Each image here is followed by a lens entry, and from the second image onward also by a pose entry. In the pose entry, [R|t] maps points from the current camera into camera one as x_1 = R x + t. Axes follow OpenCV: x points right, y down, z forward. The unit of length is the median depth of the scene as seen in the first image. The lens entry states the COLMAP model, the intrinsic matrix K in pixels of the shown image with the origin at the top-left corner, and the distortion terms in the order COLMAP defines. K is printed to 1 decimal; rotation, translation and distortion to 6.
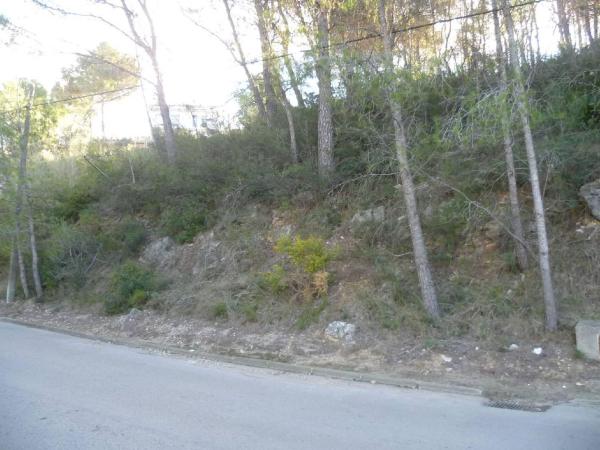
lens RADIAL K [[502.7, 0, 300.0], [0, 502.7, 225.0], [0, 0, 1]] dist [-0.006408, -0.178675]
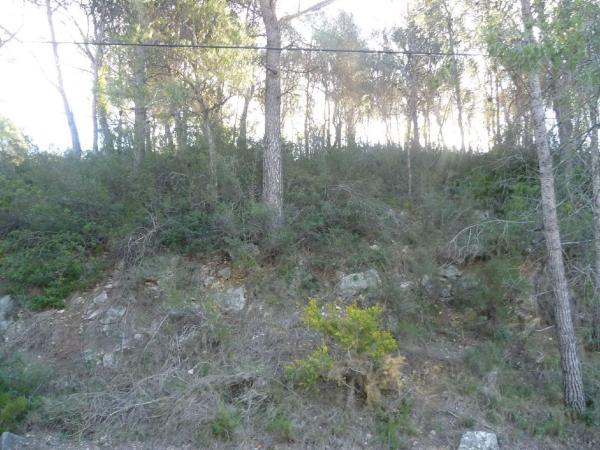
lens RADIAL K [[502.7, 0, 300.0], [0, 502.7, 225.0], [0, 0, 1]] dist [-0.006408, -0.178675]
pose [[0.845882, 0.123748, 0.518816, -0.356241], [-0.039862, 0.984660, -0.169870, 0.032445], [-0.531878, 0.123009, 0.837839, 0.413128]]
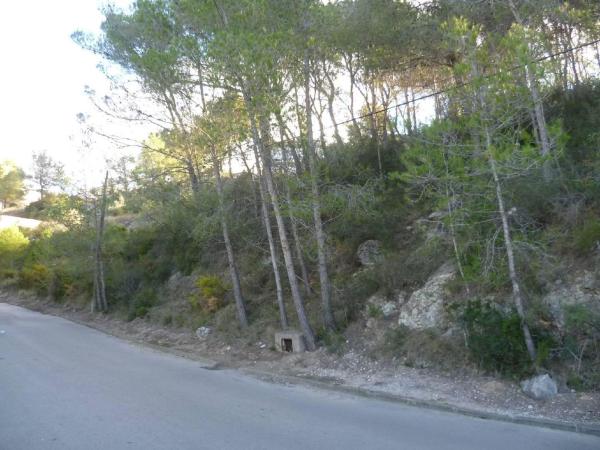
lens RADIAL K [[473.3, 0, 300.0], [0, 473.3, 225.0], [0, 0, 1]] dist [0.006892, -0.041213]
pose [[0.958036, -0.034426, -0.284573, 0.718024], [0.025131, 0.999027, -0.036253, -0.080878], [0.285544, 0.027580, 0.957969, -0.423332]]
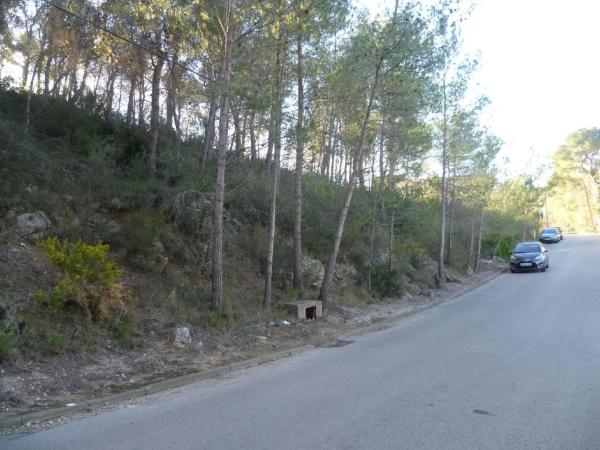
lens RADIAL K [[473.3, 0, 300.0], [0, 473.3, 225.0], [0, 0, 1]] dist [0.006892, -0.041213]
pose [[0.022350, 0.106666, 0.994044, -0.707413], [-0.035800, 0.993740, -0.105828, 0.062507], [-0.999109, -0.033222, 0.026029, 0.587872]]
